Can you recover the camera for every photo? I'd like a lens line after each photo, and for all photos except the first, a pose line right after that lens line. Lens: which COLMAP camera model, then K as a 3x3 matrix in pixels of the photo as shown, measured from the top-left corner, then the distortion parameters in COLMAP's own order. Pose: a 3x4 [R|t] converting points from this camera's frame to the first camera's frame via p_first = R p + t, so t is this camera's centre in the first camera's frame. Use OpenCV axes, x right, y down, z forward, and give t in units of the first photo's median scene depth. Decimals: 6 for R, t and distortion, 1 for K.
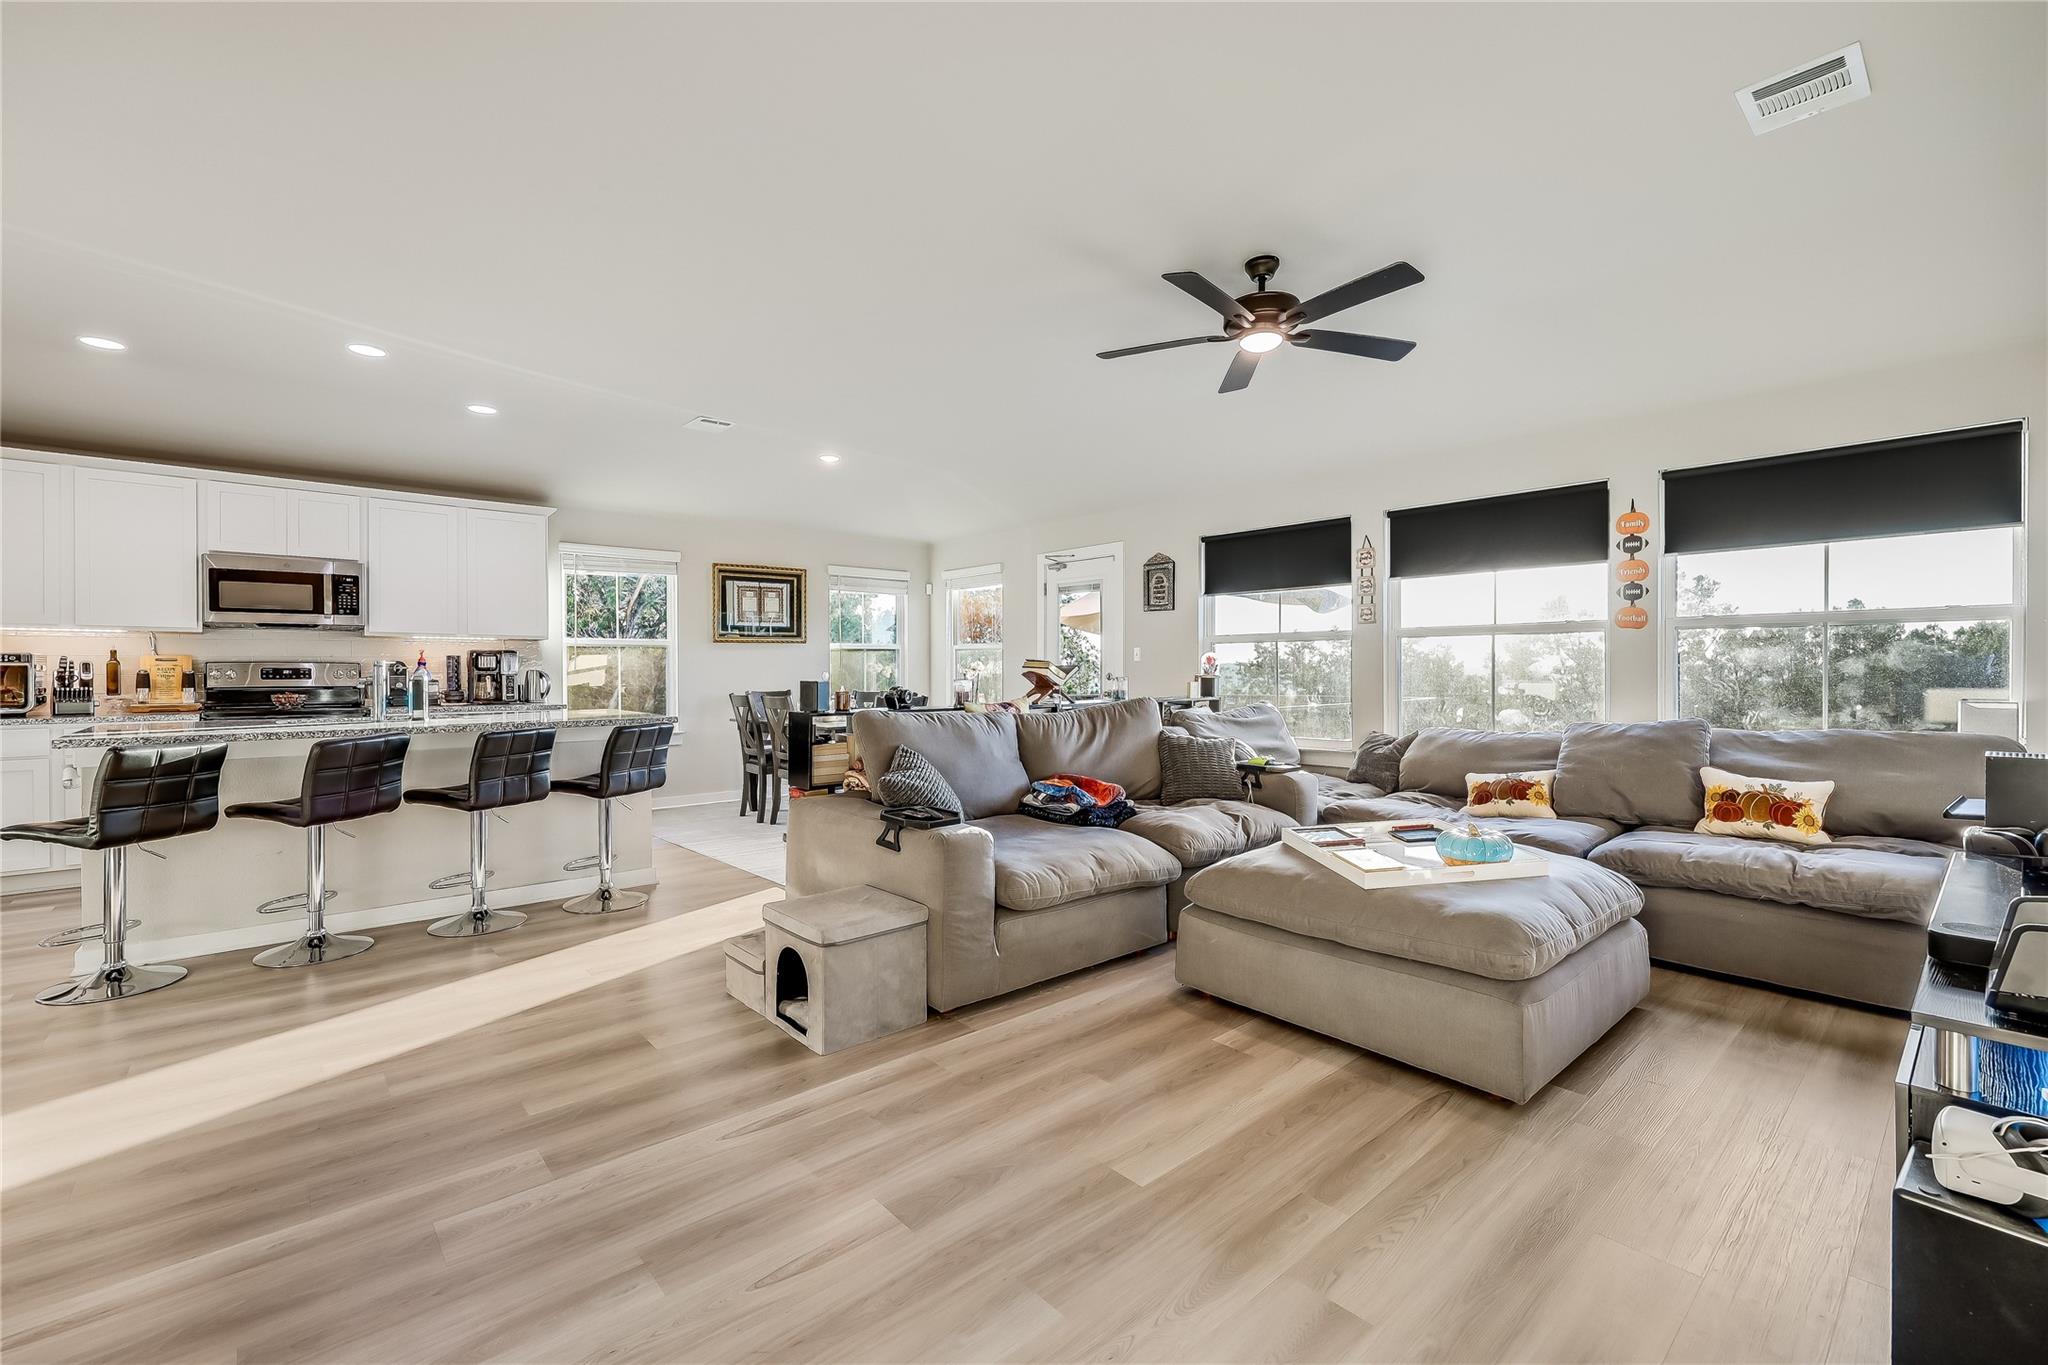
lens RADIAL K [[858.2, 0, 1021.6], [0, 858.2, 676.4], [0, 0, 1]] dist [-0.002488, 0.000343]
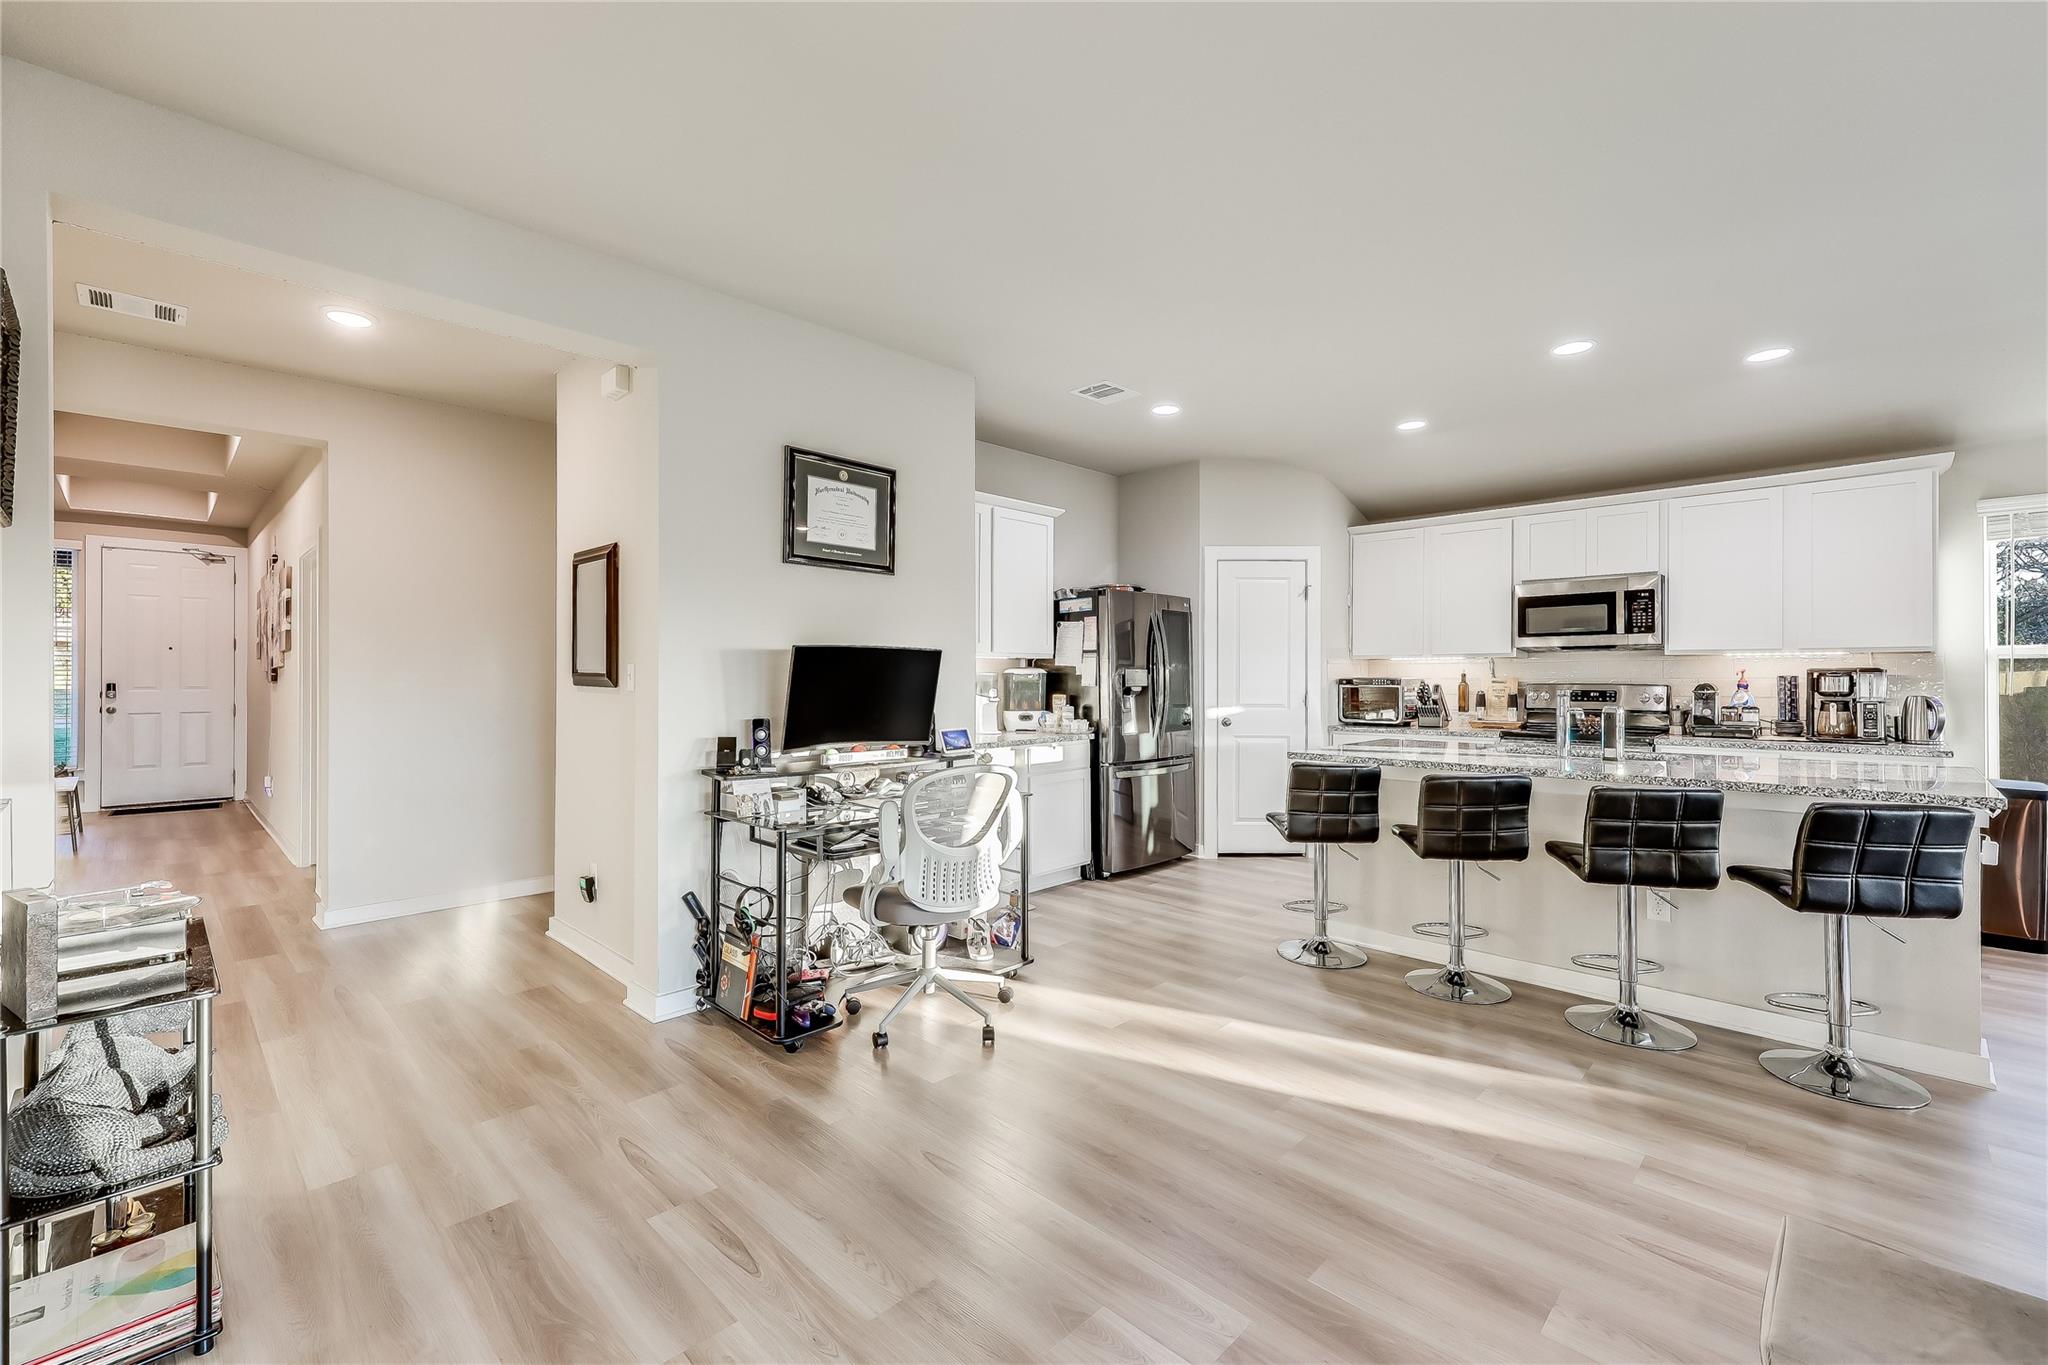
lens RADIAL K [[852.2, 0, 1007.0], [0, 852.2, 677.9], [0, 0, 1]] dist [-0.008355, 0.001808]
pose [[0.048157, 0.001581, -0.998839, 0.082036], [-0.006863, 0.999976, 0.001252, -0.020387], [0.998816, 0.006795, 0.048167, 0.275871]]
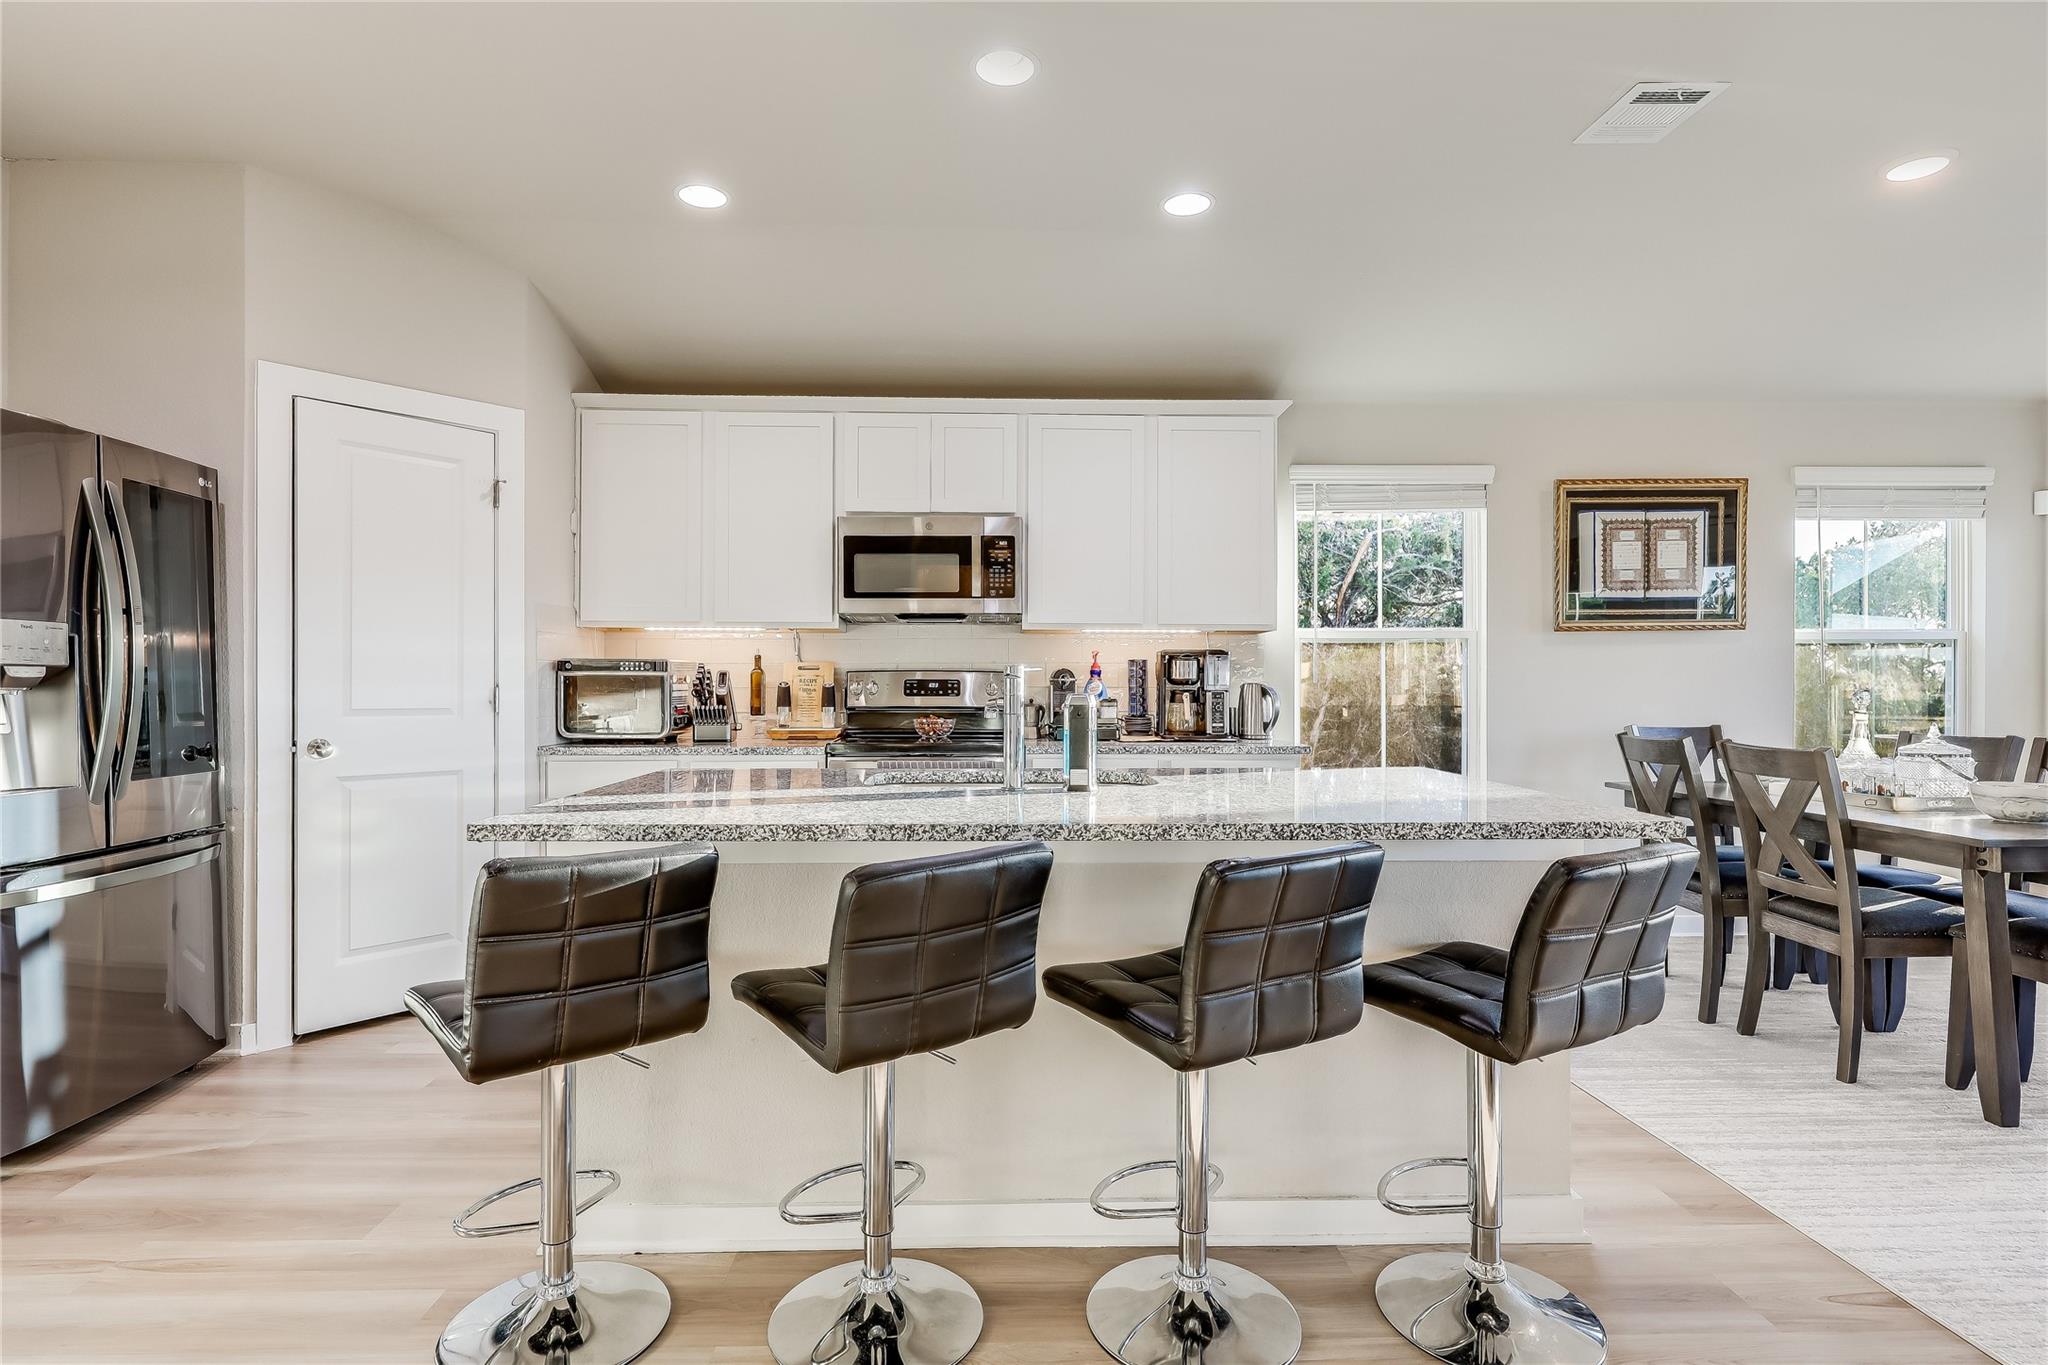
lens RADIAL K [[1031.3, 0, 1012.5], [0, 1031.3, 685.7], [0, 0, 1]] dist [0.001950, 0.000706]
pose [[0.763940, 0.004795, -0.645269, -0.273239], [-0.007178, 0.999974, -0.001067, -0.004474], [0.645247, 0.005447, 0.763955, 0.405364]]
